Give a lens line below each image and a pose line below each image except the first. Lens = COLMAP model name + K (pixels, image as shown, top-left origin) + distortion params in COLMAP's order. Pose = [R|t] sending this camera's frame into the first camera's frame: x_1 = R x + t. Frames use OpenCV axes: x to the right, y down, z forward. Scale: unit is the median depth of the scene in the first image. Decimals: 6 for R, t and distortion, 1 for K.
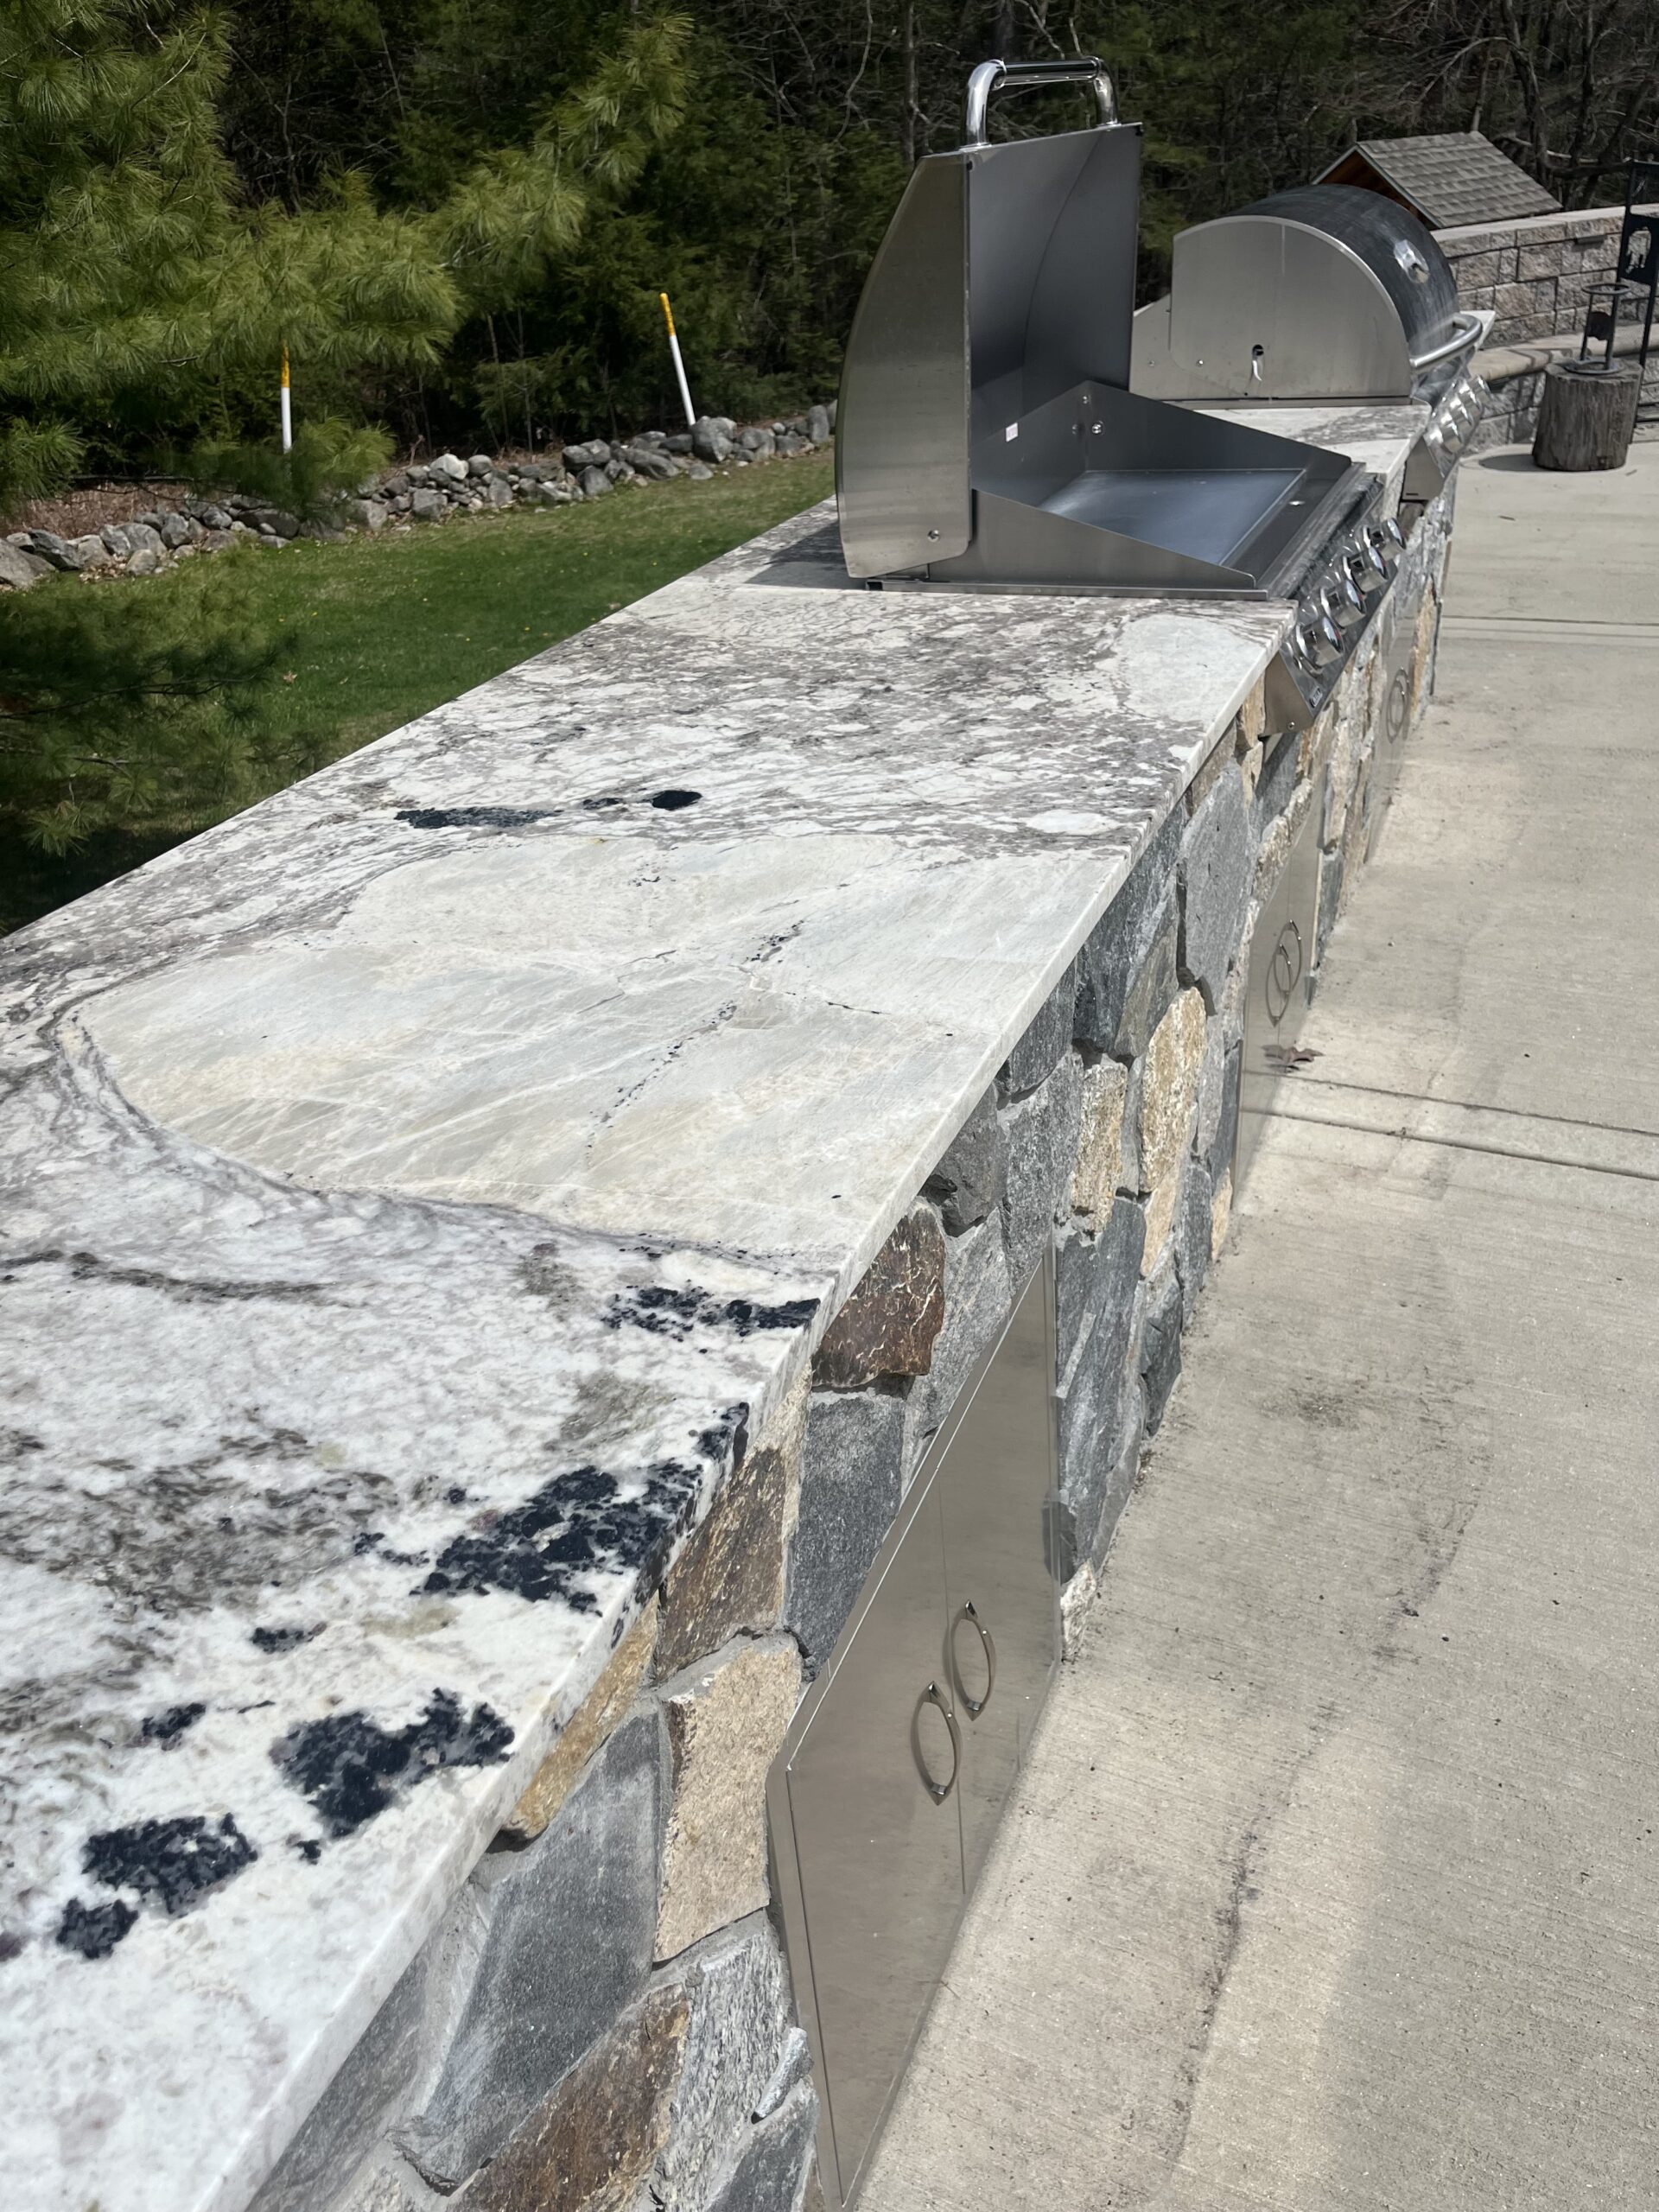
lens RADIAL K [[1652.7, 0, 837.8], [0, 1652.7, 1116.9], [0, 0, 1]] dist [0.064726, -0.065950]
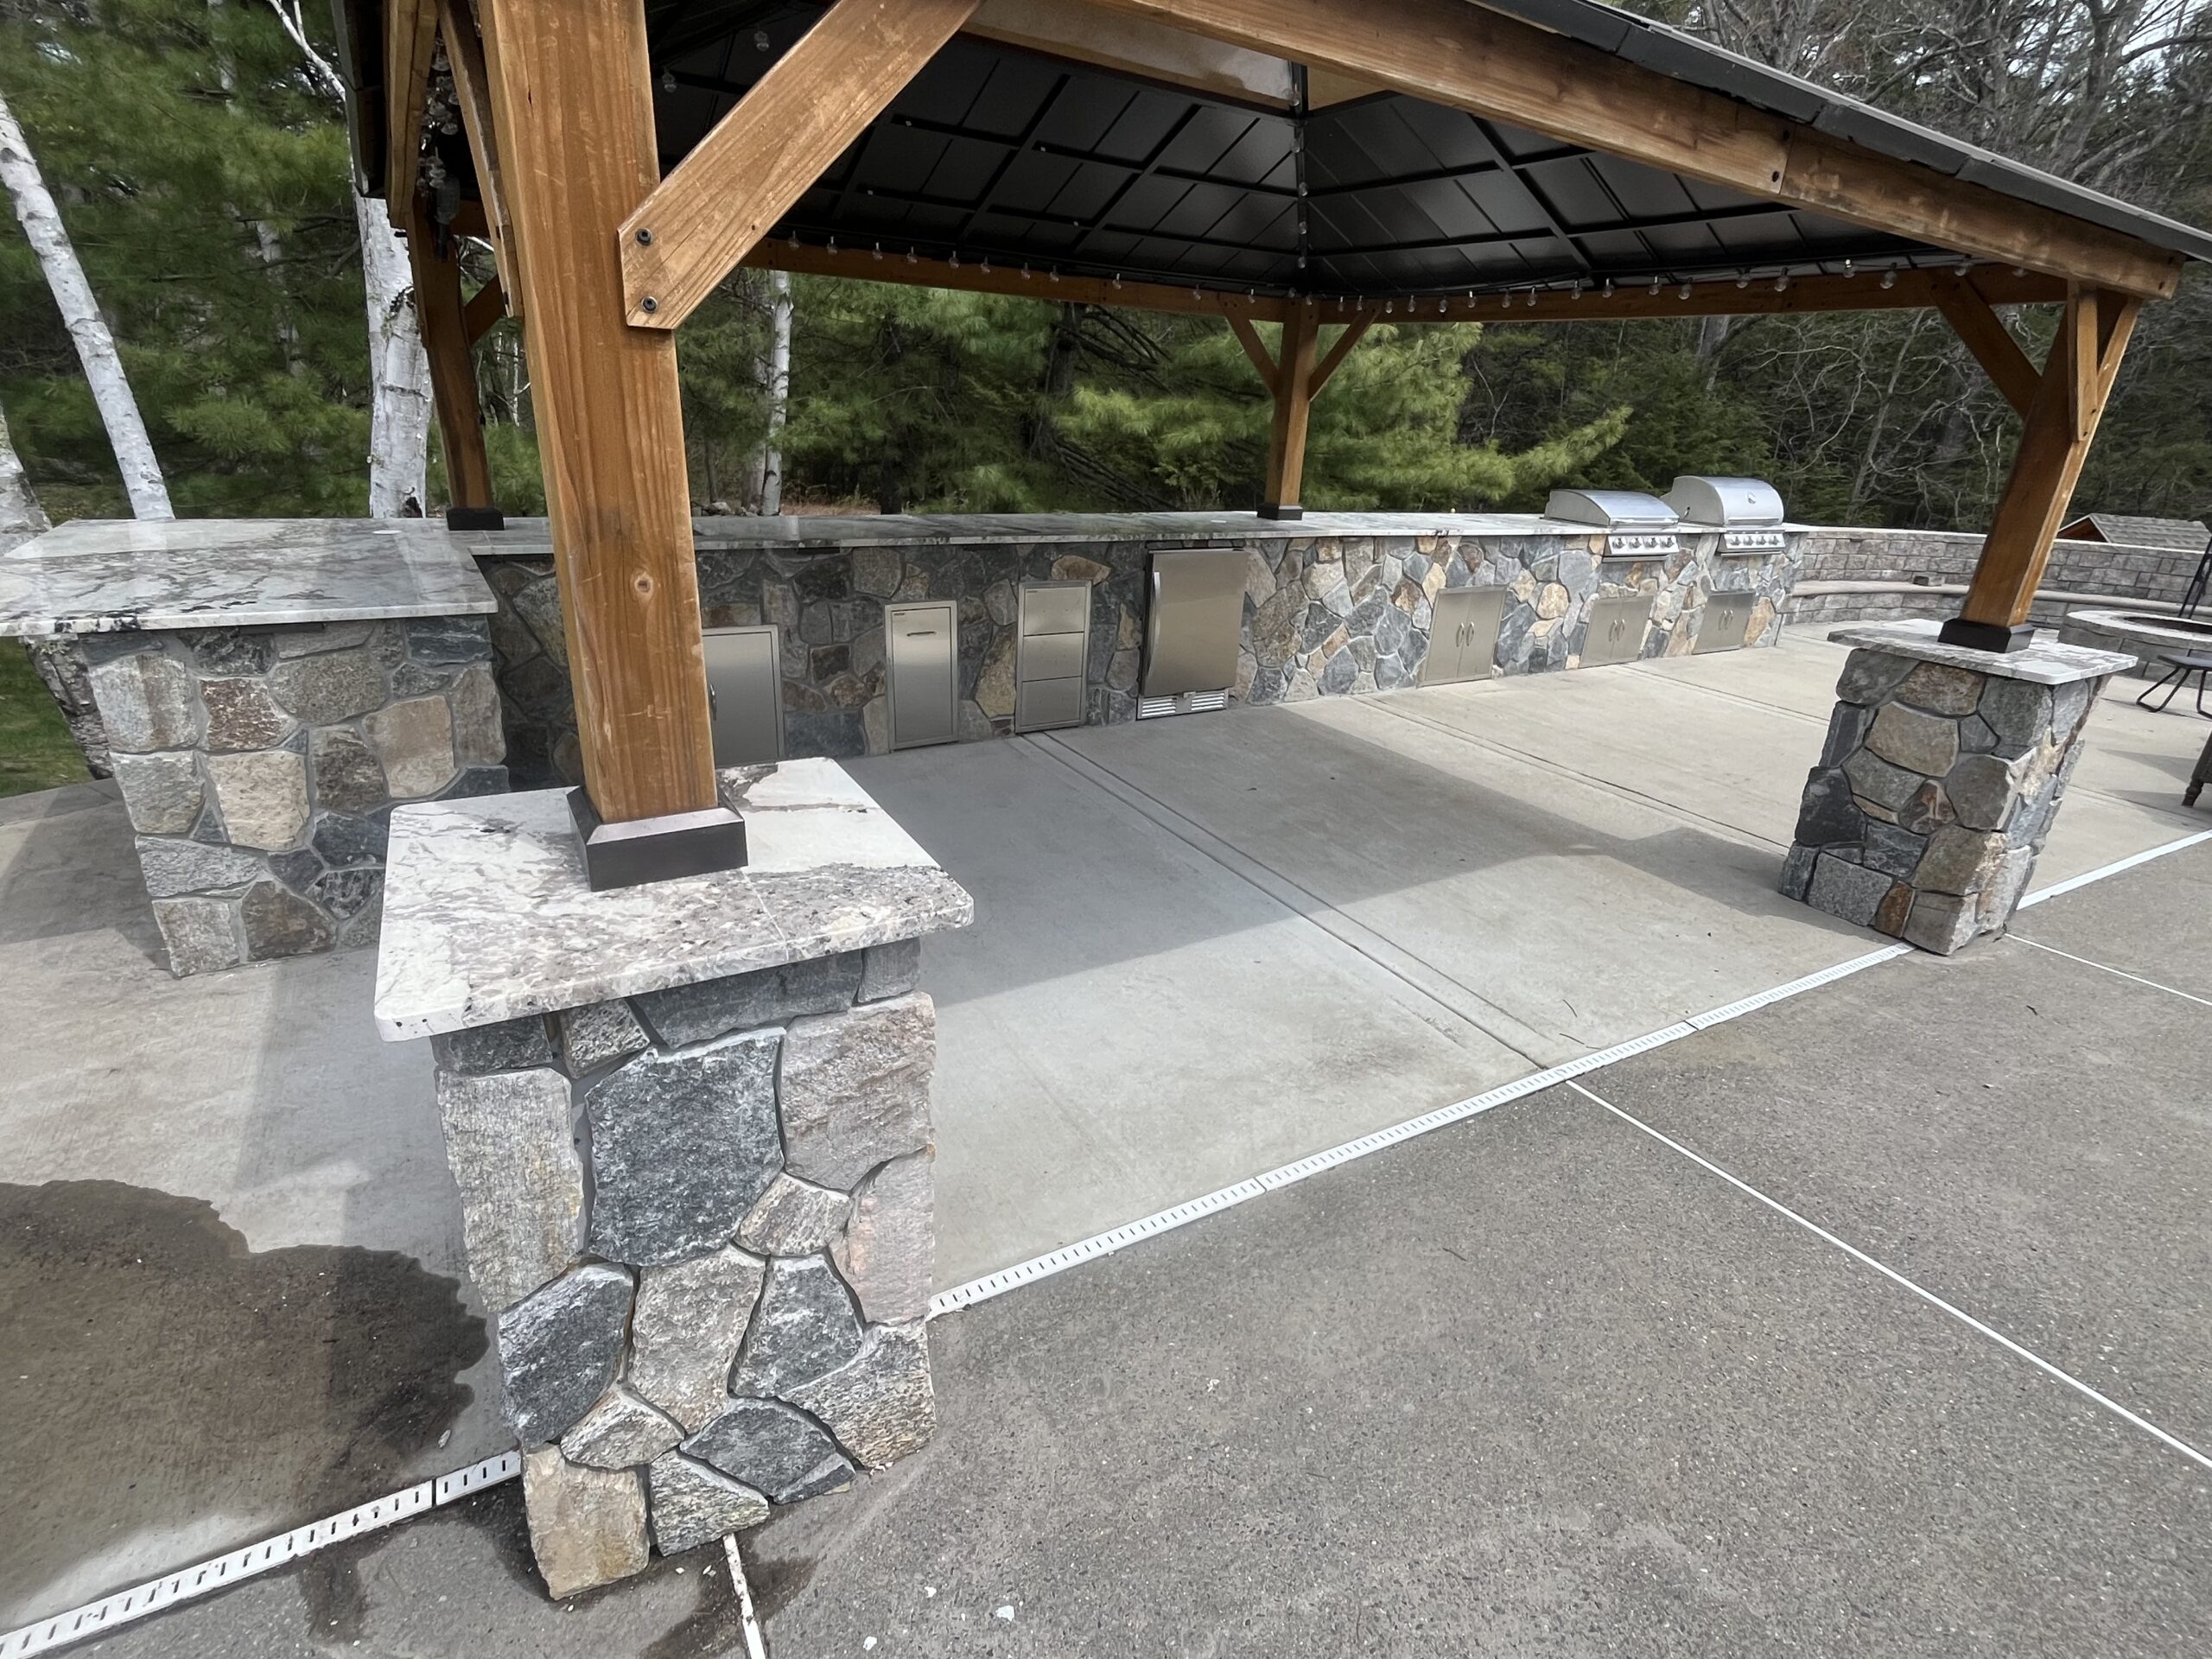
lens RADIAL K [[1063.0, 0, 1097.1], [0, 1063.0, 817.5], [0, 0, 1]] dist [-0.000922, -0.000229]
pose [[0.808135, 0.319455, -0.494840, 0.280832], [-0.398289, 0.915325, -0.059548, 0.424983], [0.433916, 0.245212, 0.866942, -0.746915]]
